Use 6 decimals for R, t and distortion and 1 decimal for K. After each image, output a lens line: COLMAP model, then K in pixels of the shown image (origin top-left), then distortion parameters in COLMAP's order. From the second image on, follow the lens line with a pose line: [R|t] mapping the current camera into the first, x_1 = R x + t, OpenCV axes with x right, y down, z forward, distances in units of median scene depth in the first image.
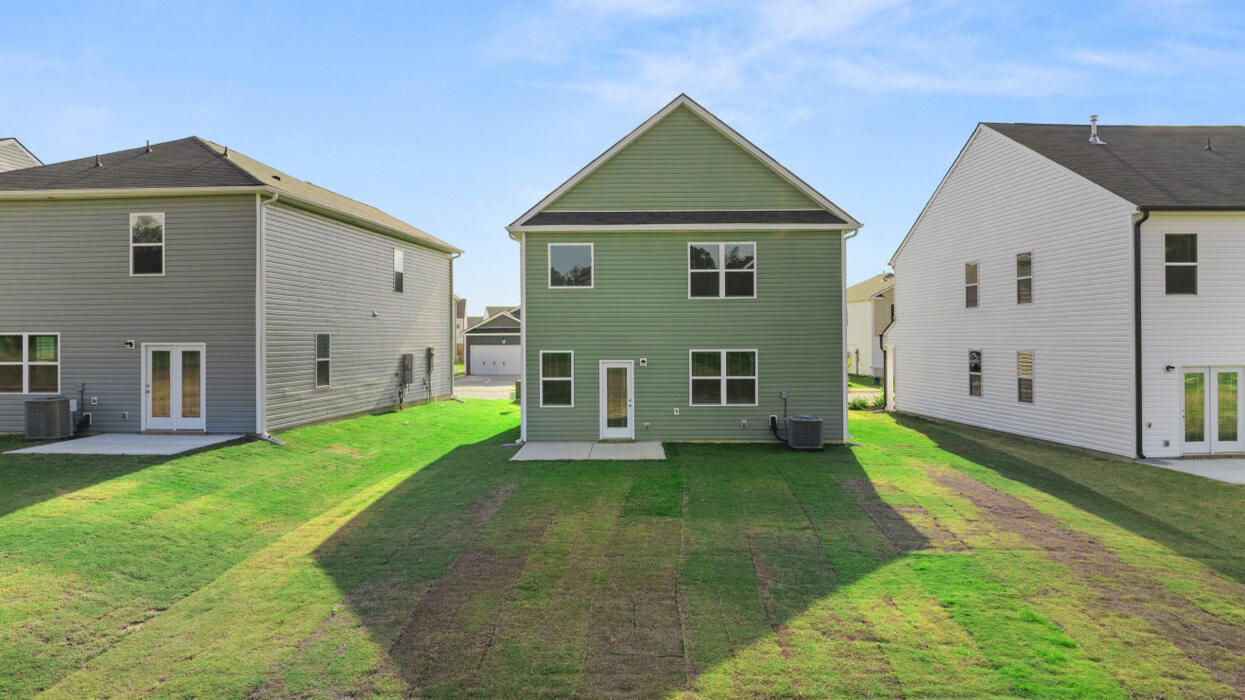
lens RADIAL K [[870.2, 0, 621.6], [0, 870.2, 340.7], [0, 0, 1]] dist [-0.019357, 0.001112]
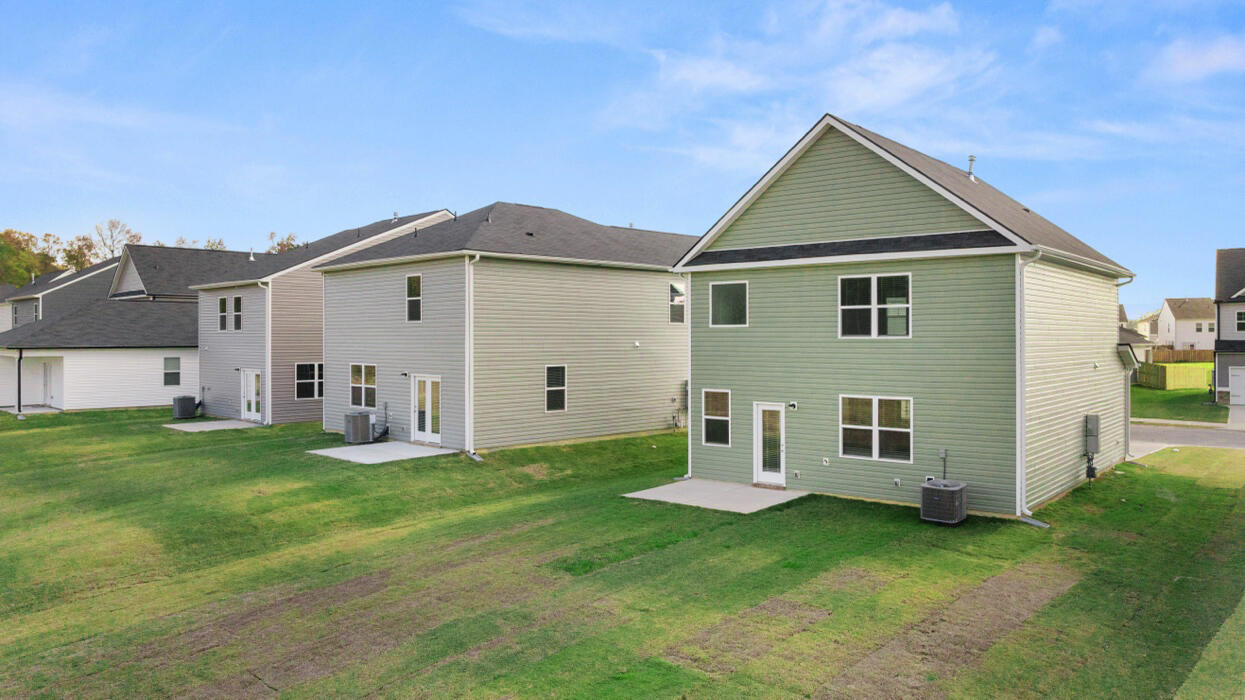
lens RADIAL K [[870.2, 0, 639.3], [0, 870.2, 342.7], [0, 0, 1]] dist [-0.019357, 0.001112]
pose [[0.791403, 0.008350, -0.611238, 0.466155], [-0.002874, 0.999946, 0.009939, -0.052061], [0.611288, -0.006110, 0.791385, 0.156253]]
